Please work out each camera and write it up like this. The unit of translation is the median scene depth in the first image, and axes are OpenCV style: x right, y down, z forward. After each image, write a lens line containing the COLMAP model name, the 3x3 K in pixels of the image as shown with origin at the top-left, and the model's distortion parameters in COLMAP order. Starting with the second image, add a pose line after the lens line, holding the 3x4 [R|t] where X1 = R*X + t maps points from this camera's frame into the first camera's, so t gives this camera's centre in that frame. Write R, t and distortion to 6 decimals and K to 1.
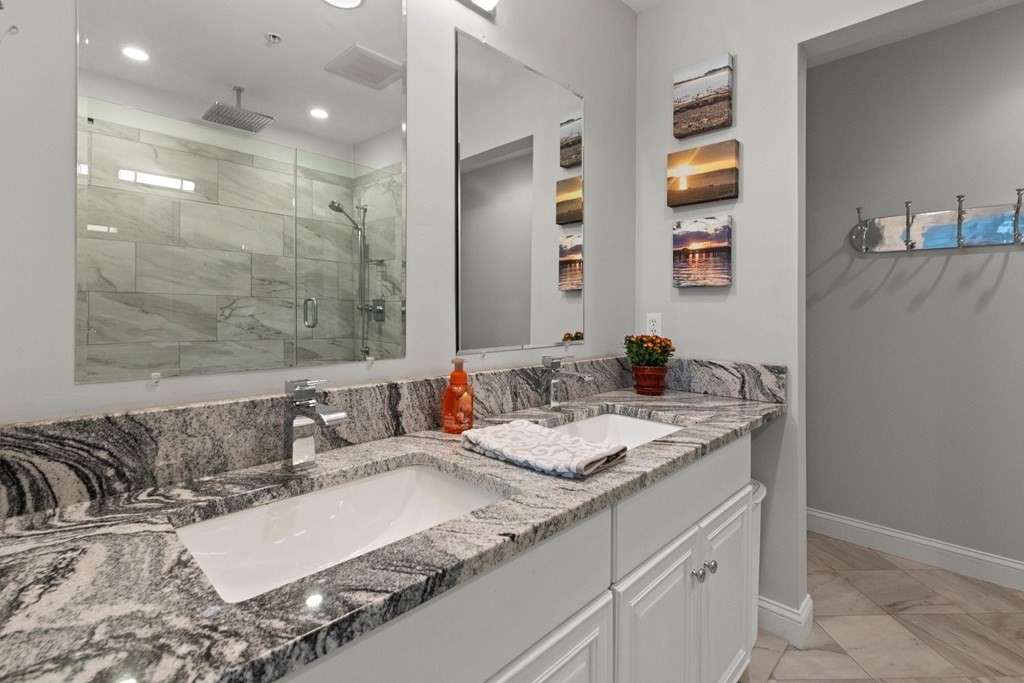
lens RADIAL K [[460.9, 0, 511.0], [0, 460.9, 341.5], [0, 0, 1]] dist [0.005250, 0.000064]
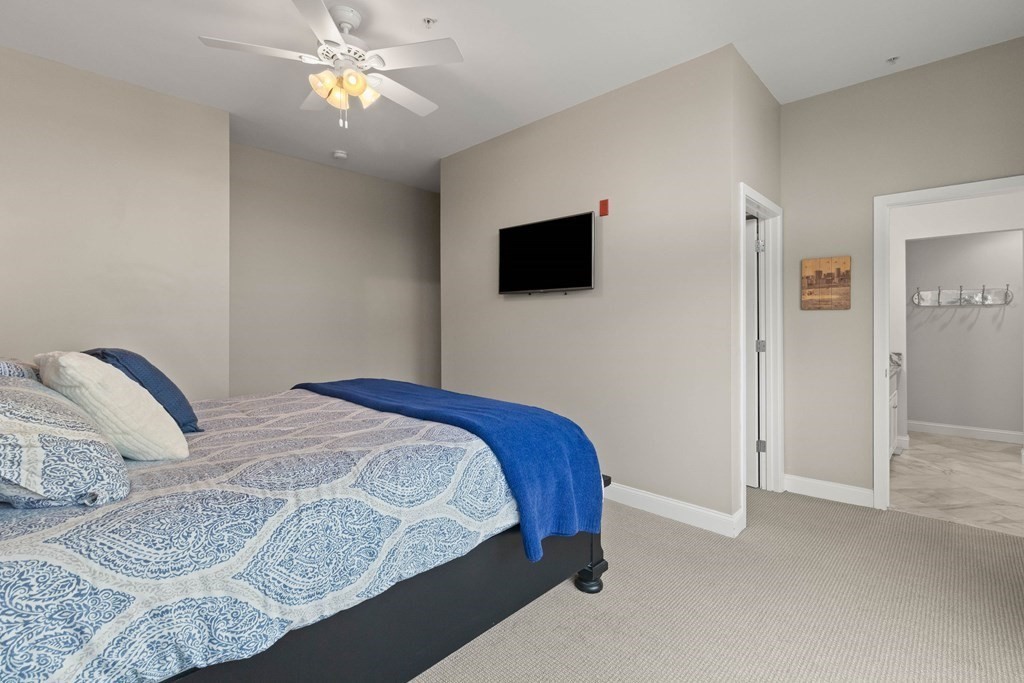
lens RADIAL K [[460.9, 0, 512.9], [0, 460.9, 336.9], [0, 0, 1]] dist [0.005250, 0.000064]
pose [[0.999916, -0.001861, 0.012795, -1.469691], [0.001871, 0.999998, -0.000773, -0.037061], [-0.012793, 0.000796, 0.999918, -1.458742]]
